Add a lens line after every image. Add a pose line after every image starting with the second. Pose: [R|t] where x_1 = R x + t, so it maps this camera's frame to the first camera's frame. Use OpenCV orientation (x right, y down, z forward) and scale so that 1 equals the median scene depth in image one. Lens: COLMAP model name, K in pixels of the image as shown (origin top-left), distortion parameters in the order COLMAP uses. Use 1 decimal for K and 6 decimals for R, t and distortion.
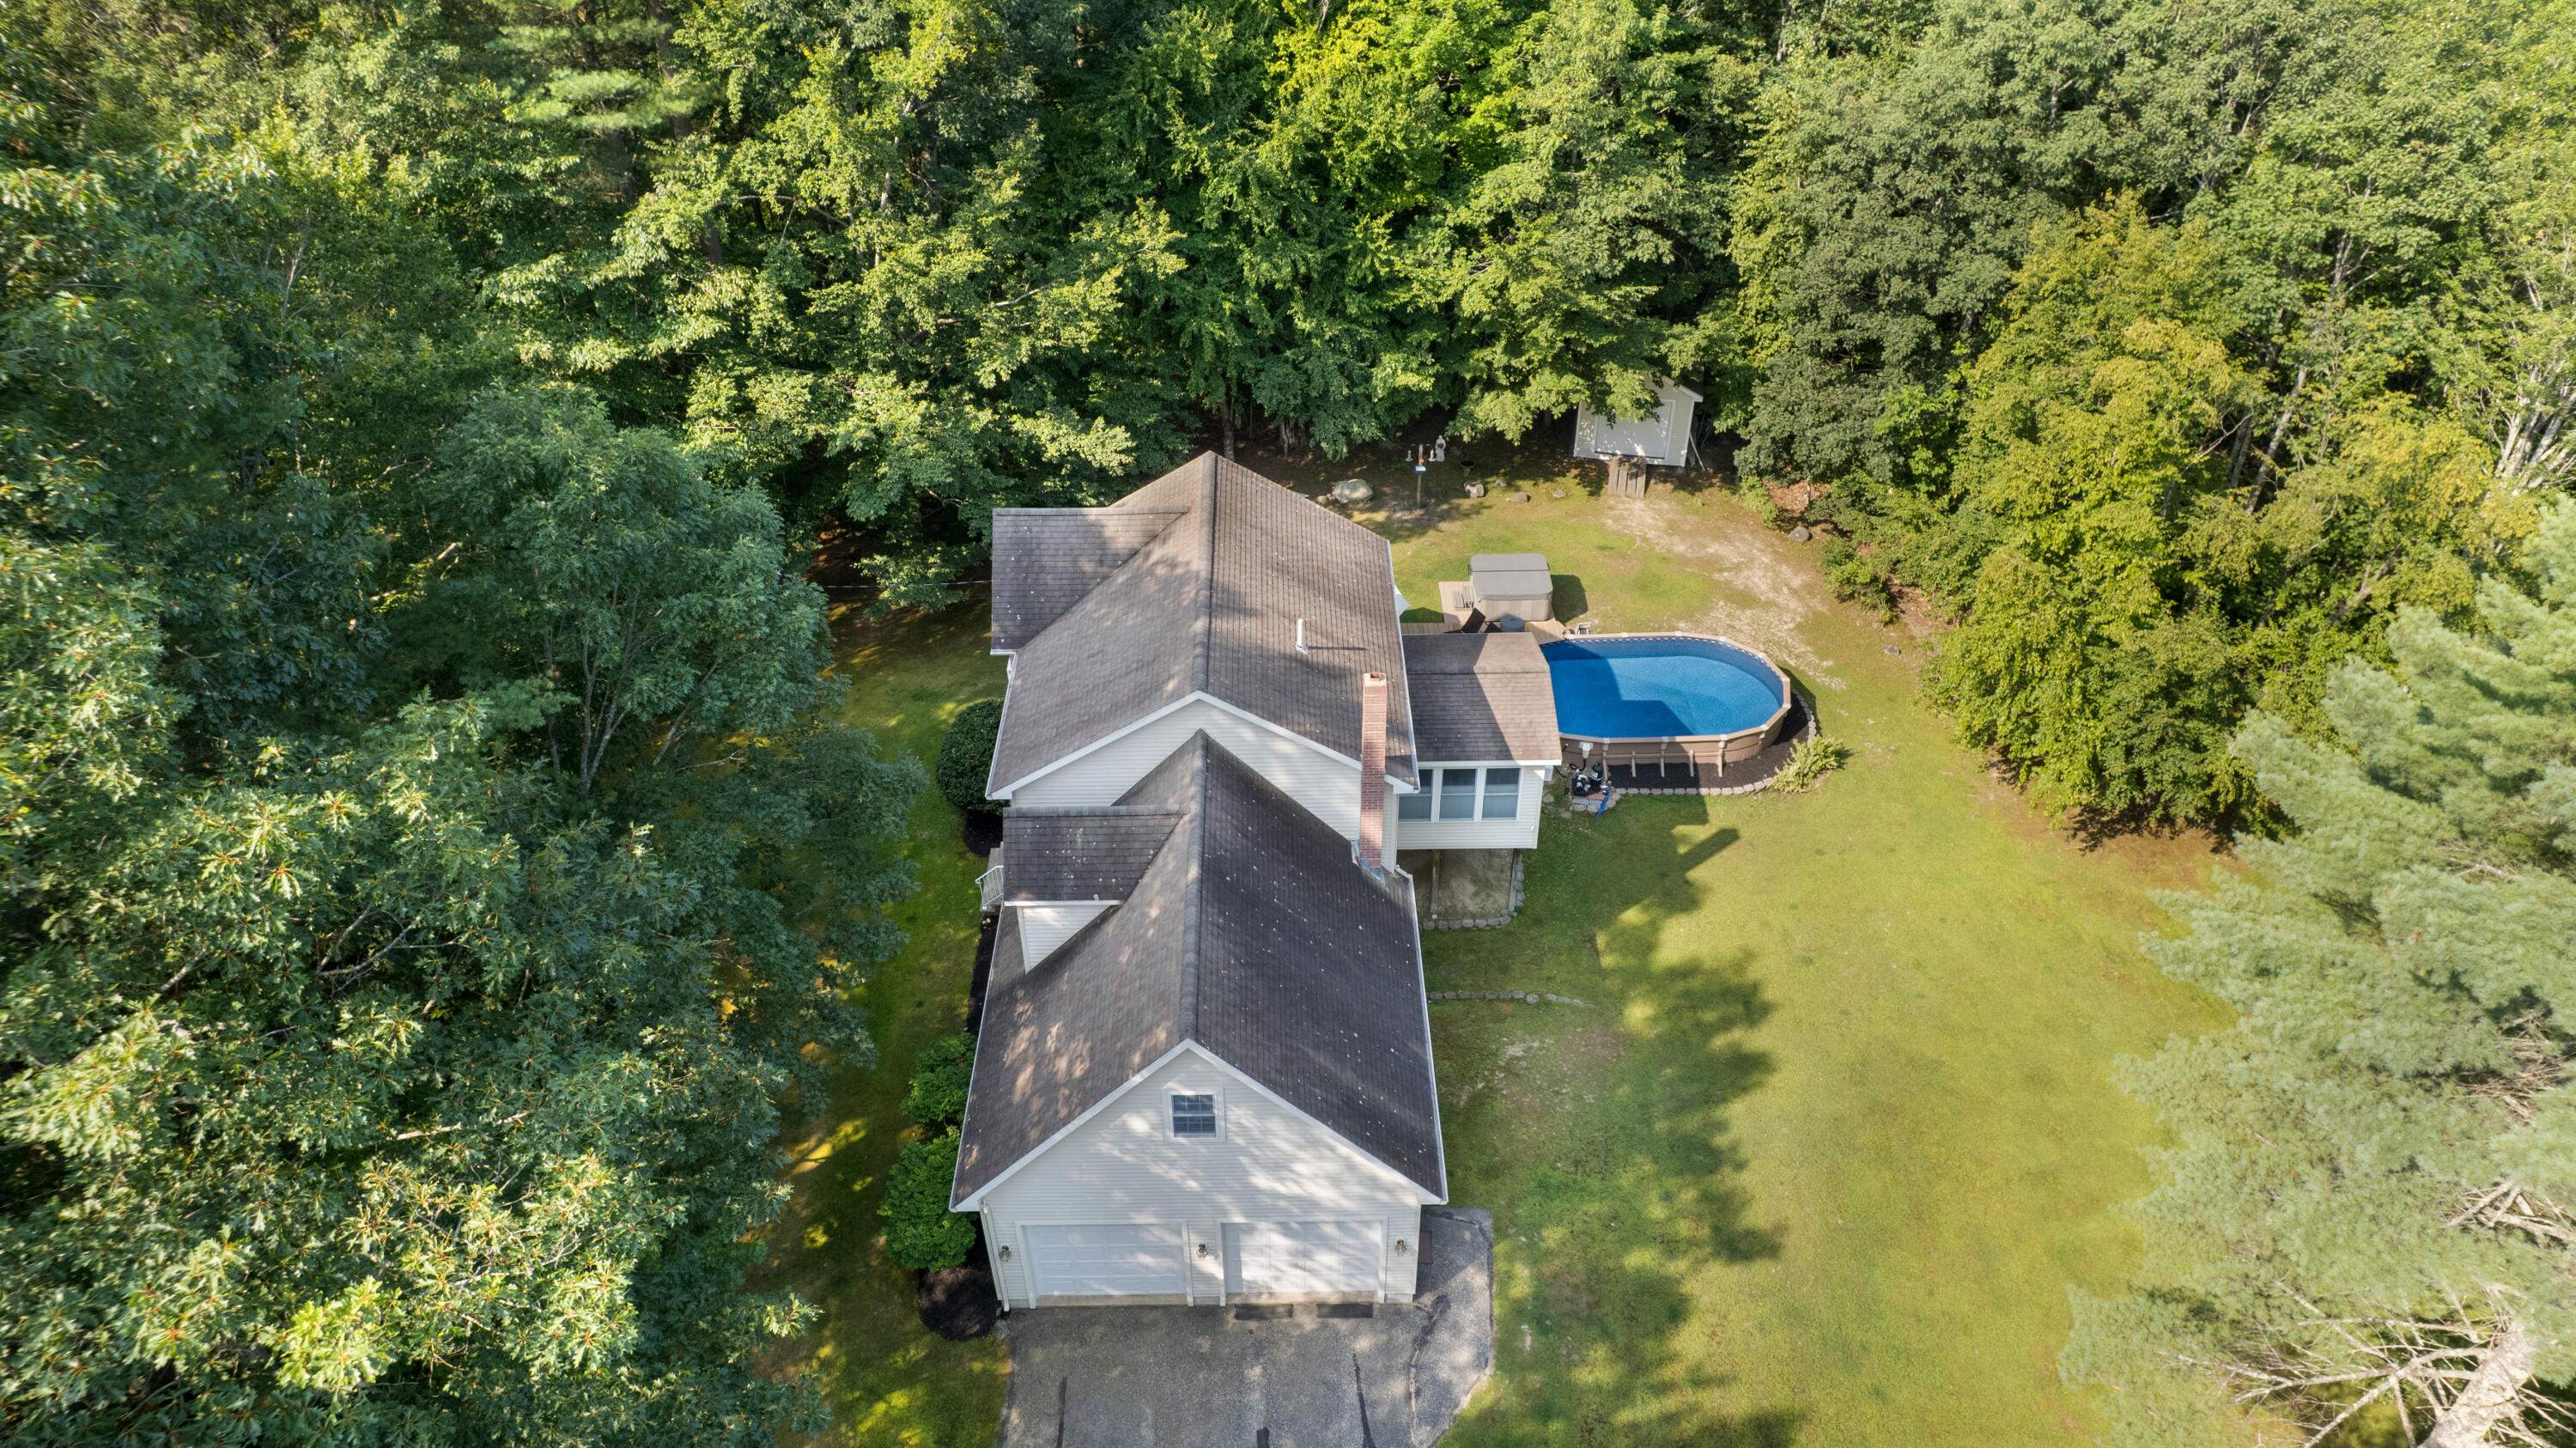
lens RADIAL K [[1672.3, 0, 1289.1], [0, 1672.3, 720.6], [0, 0, 1]] dist [-0.042344, 0.004524]
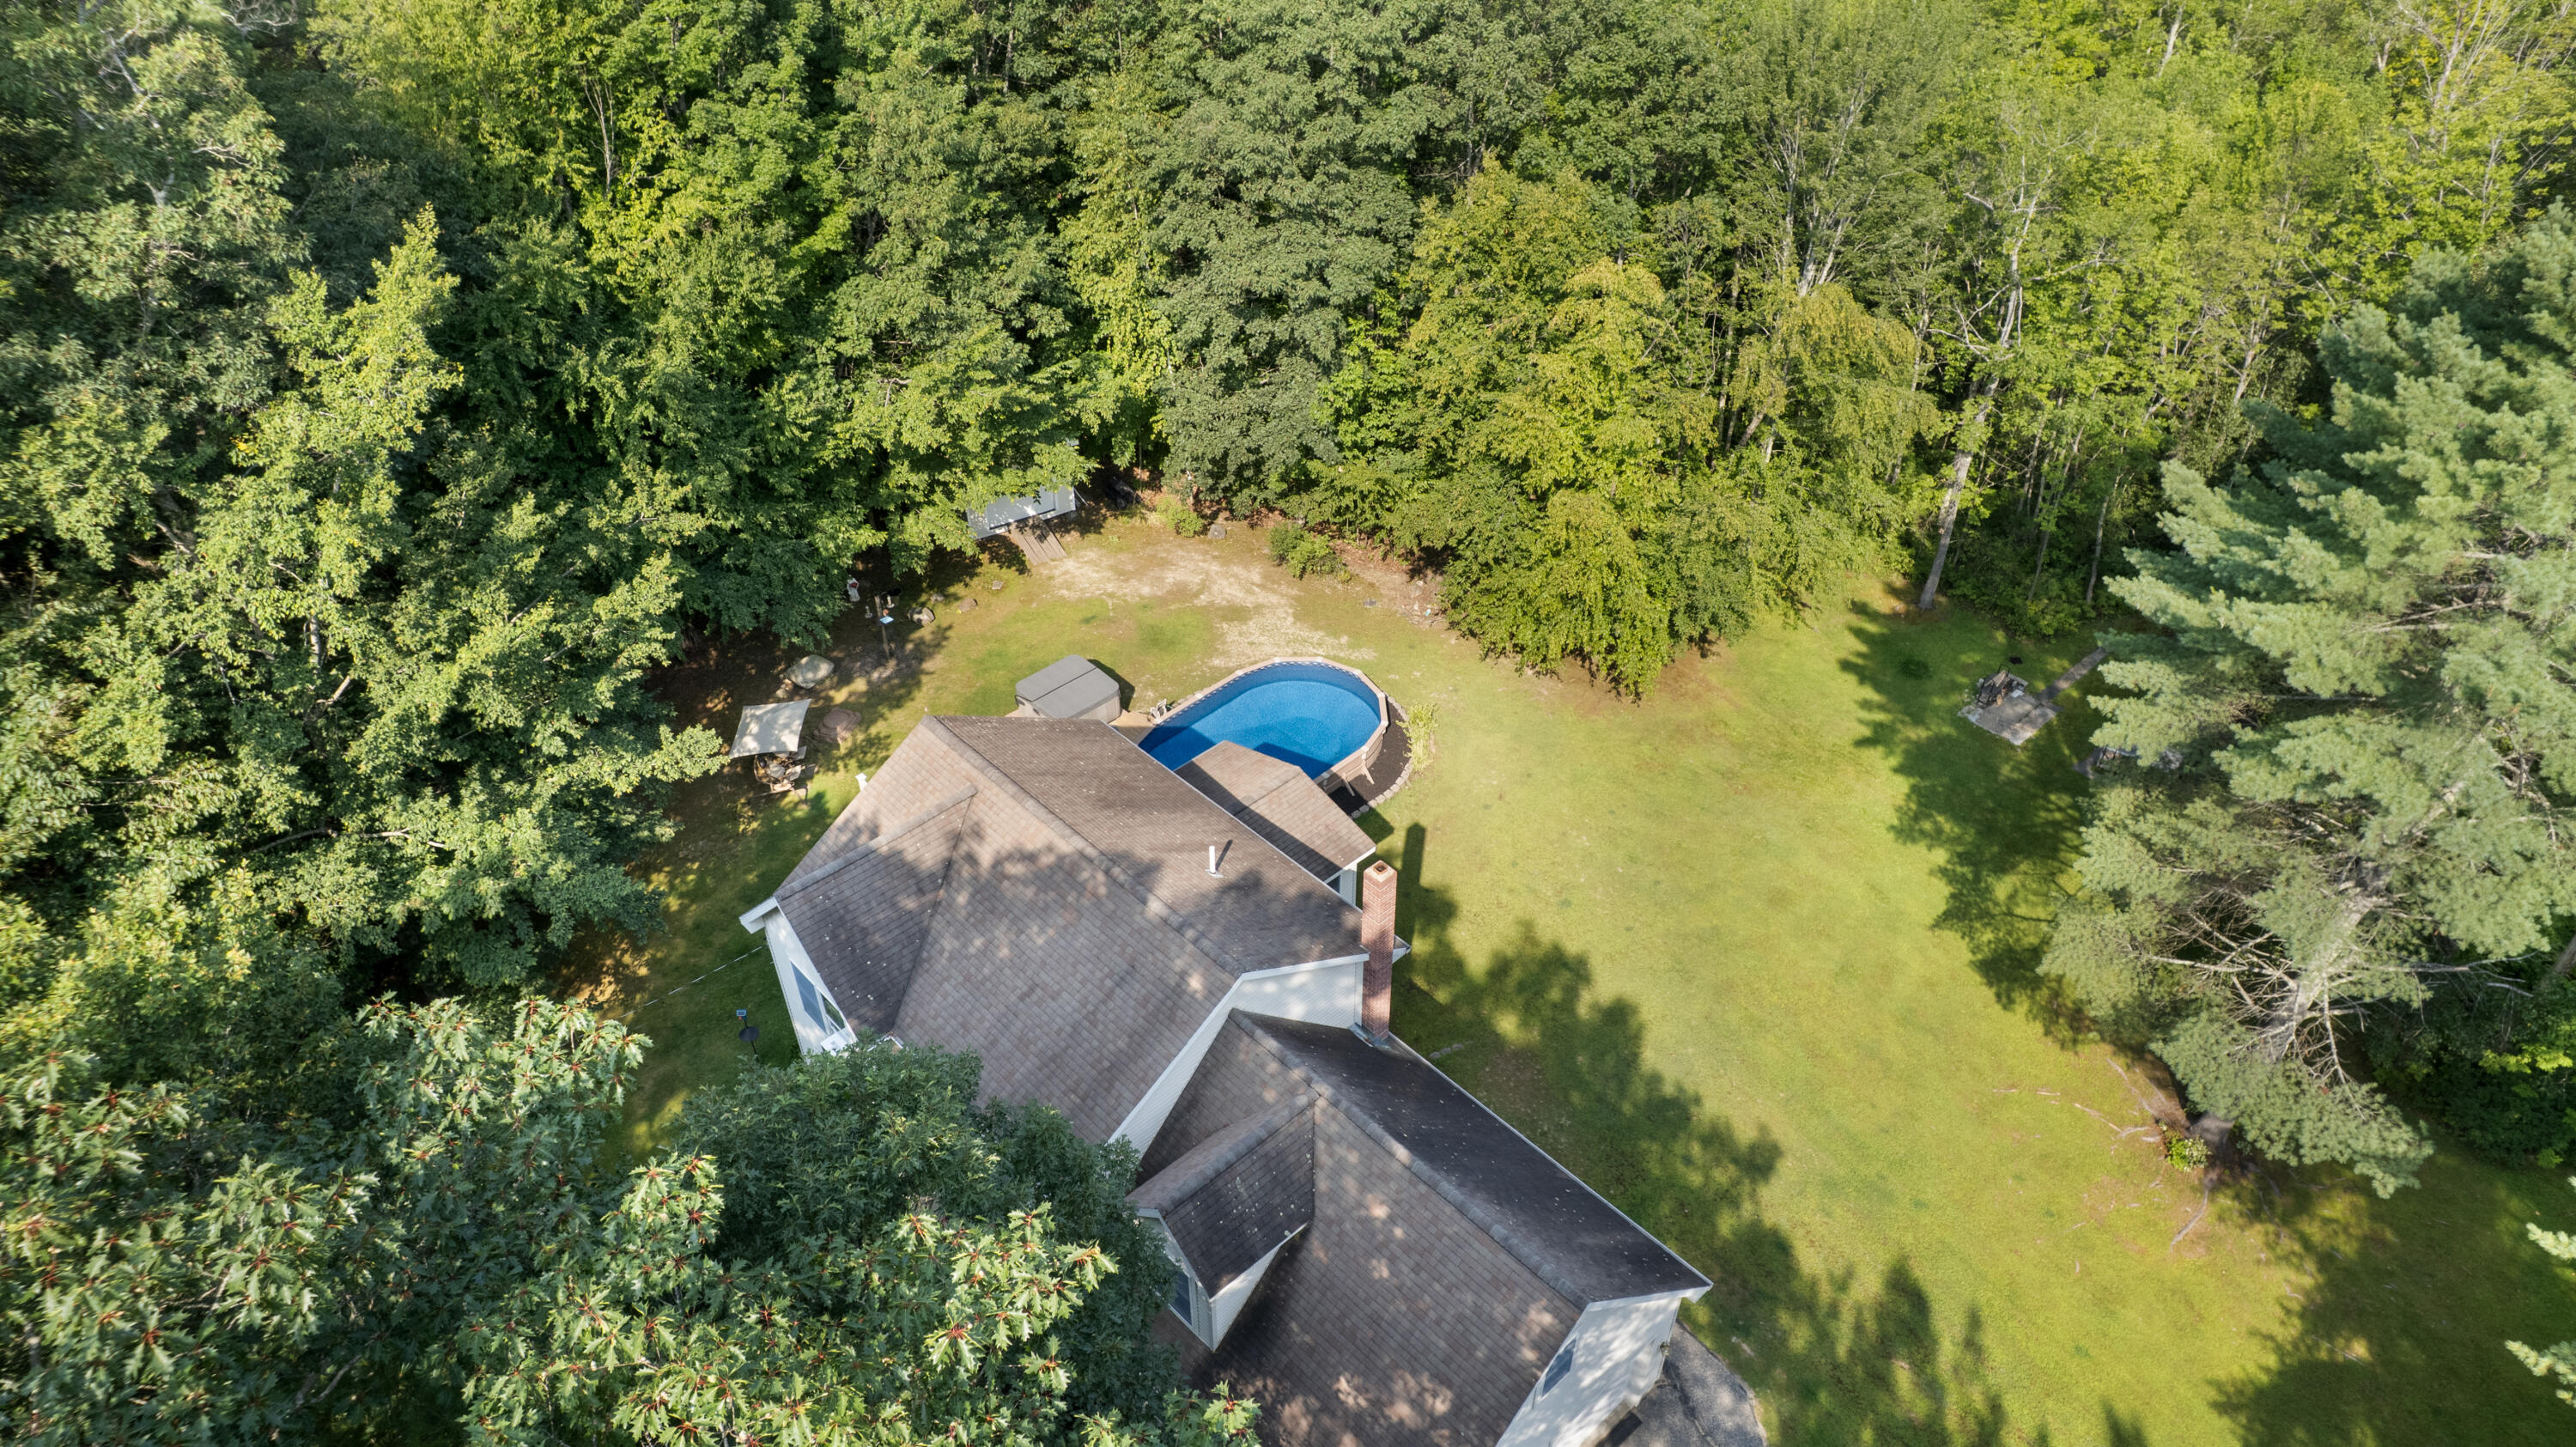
lens RADIAL K [[1672.2, 0, 1300.2], [0, 1672.2, 729.4], [0, 0, 1]] dist [-0.042344, 0.004524]
pose [[0.738696, -0.424288, 0.523745, -0.303449], [0.401025, 0.901186, 0.164445, -0.184754], [-0.541764, 0.088560, 0.835852, 0.145524]]
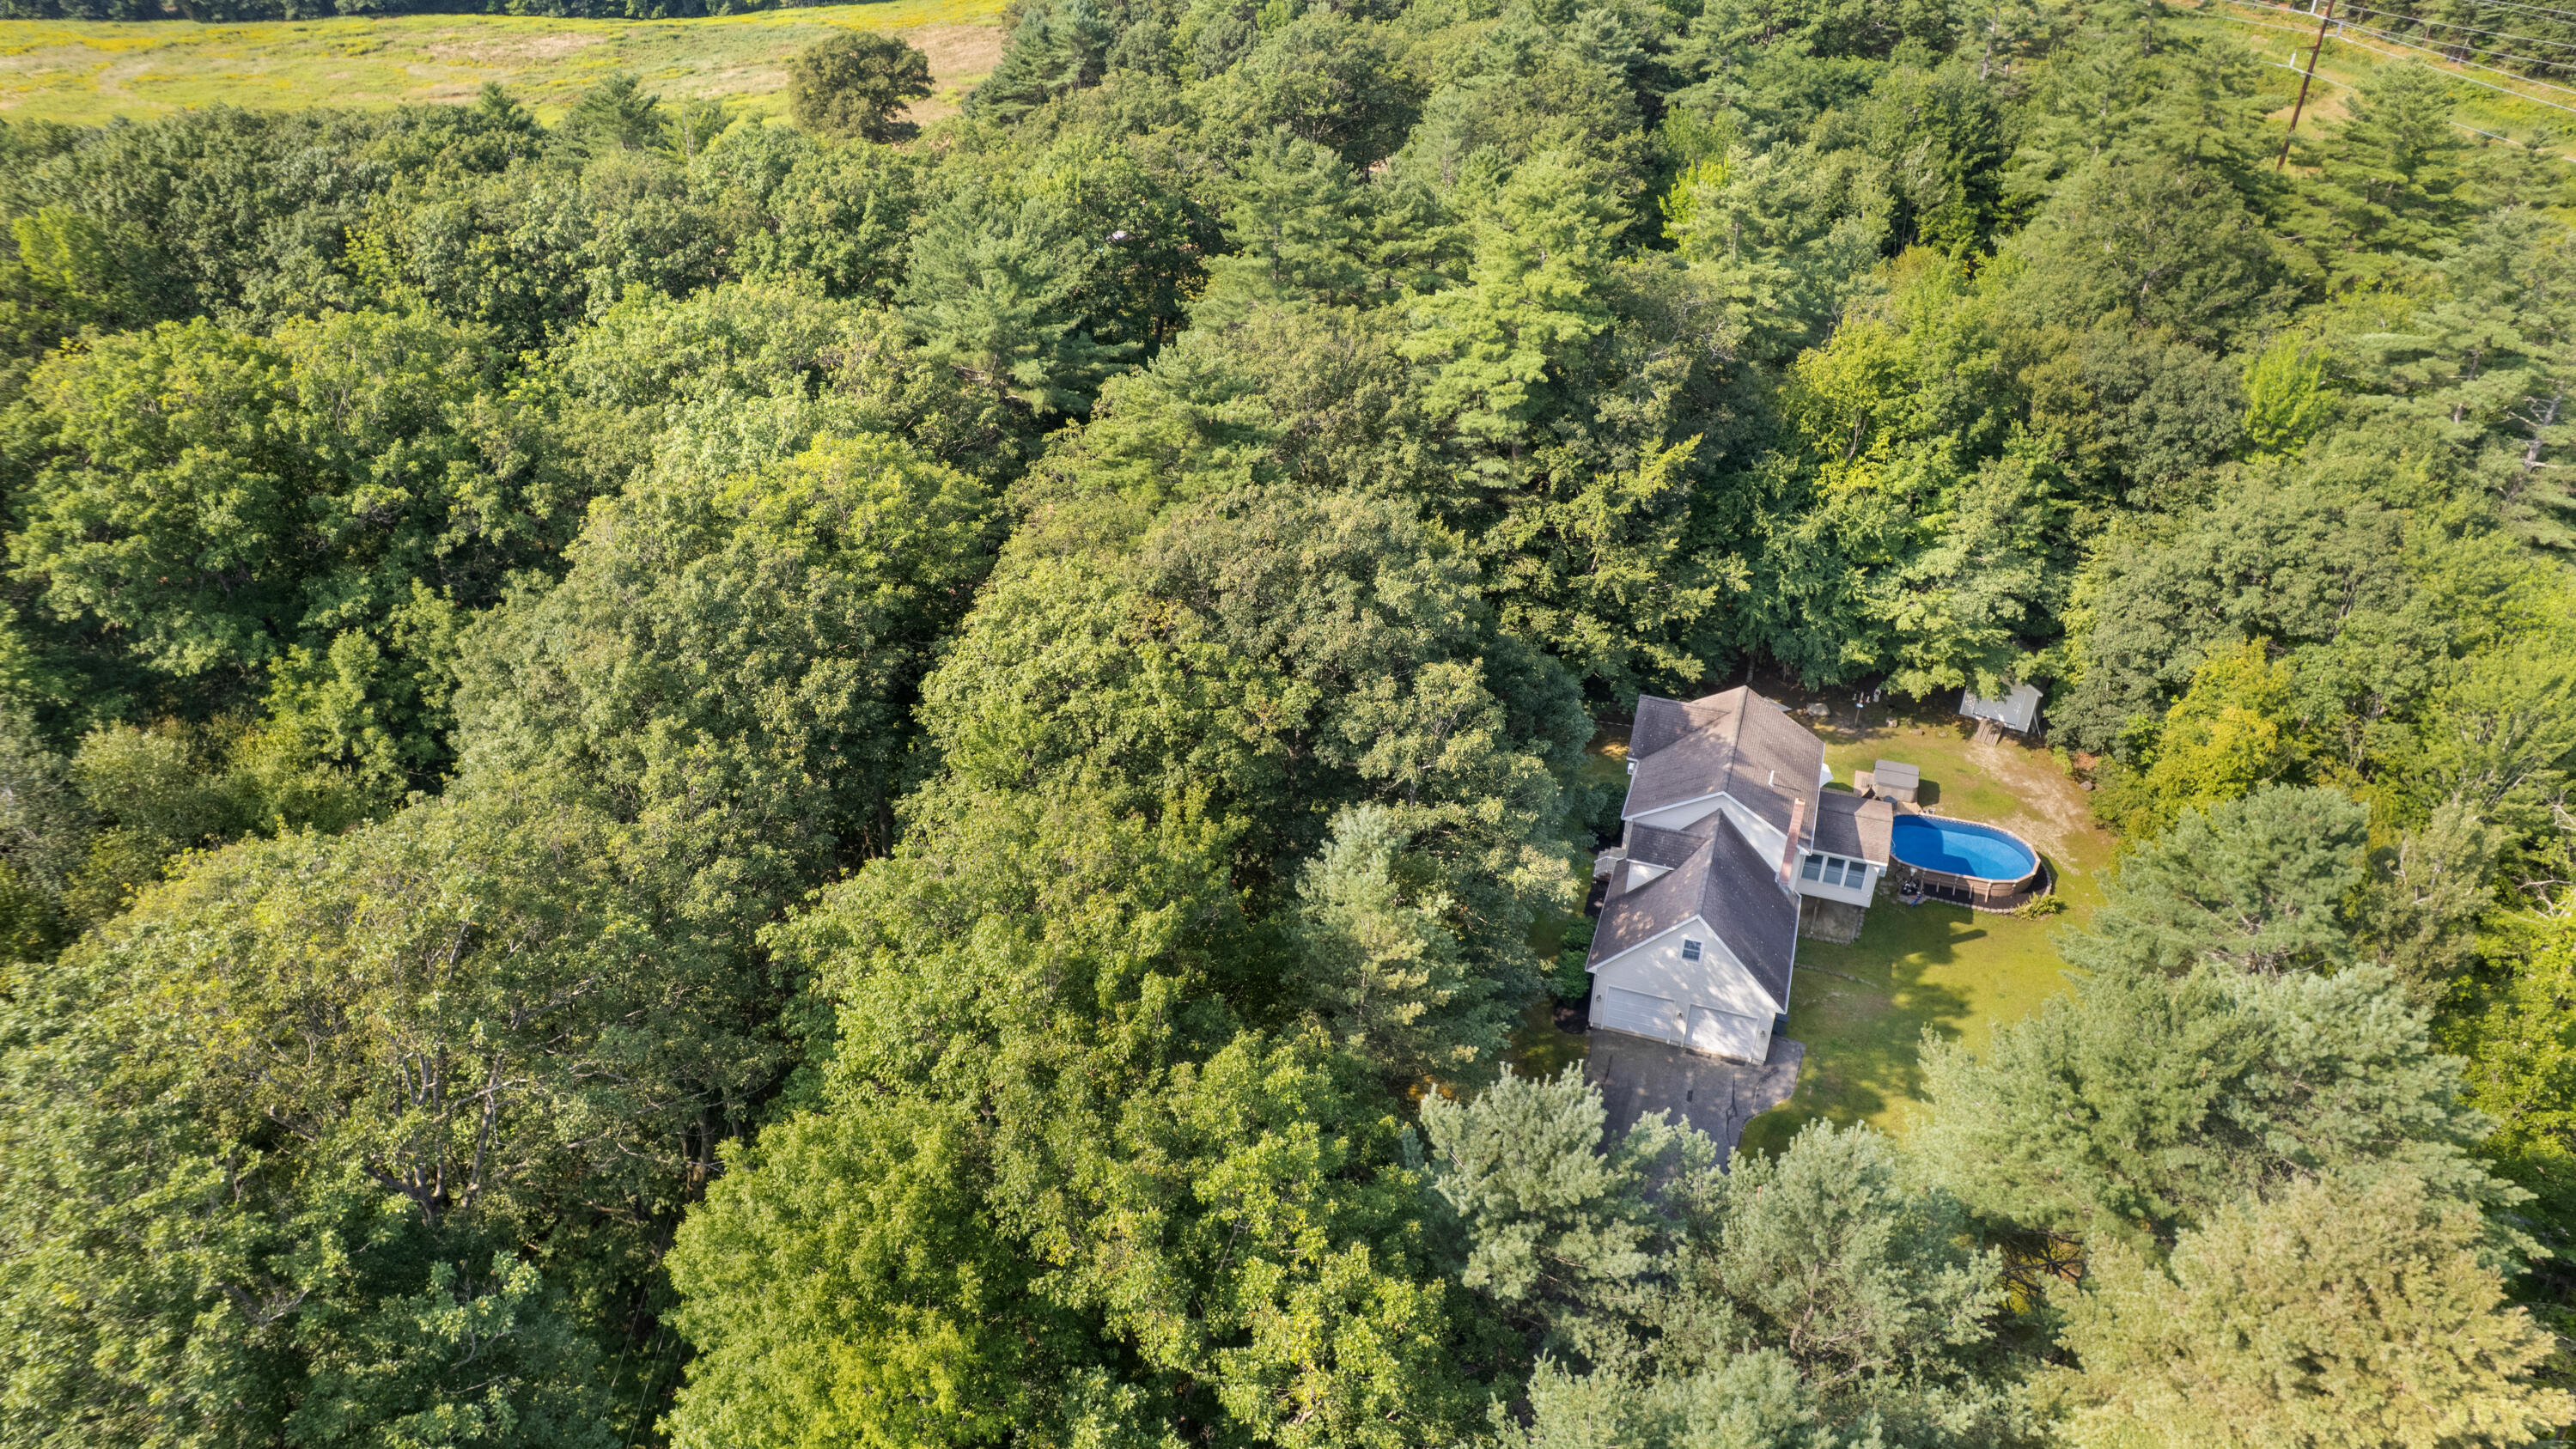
lens RADIAL K [[1672.1, 0, 1312.5], [0, 1672.1, 746.0], [0, 0, 1]] dist [-0.042344, 0.004524]
pose [[0.945820, 0.192987, -0.261115, -0.000122], [-0.208771, 0.977379, -0.033846, 0.082206], [0.248677, 0.086526, 0.964714, -0.972520]]
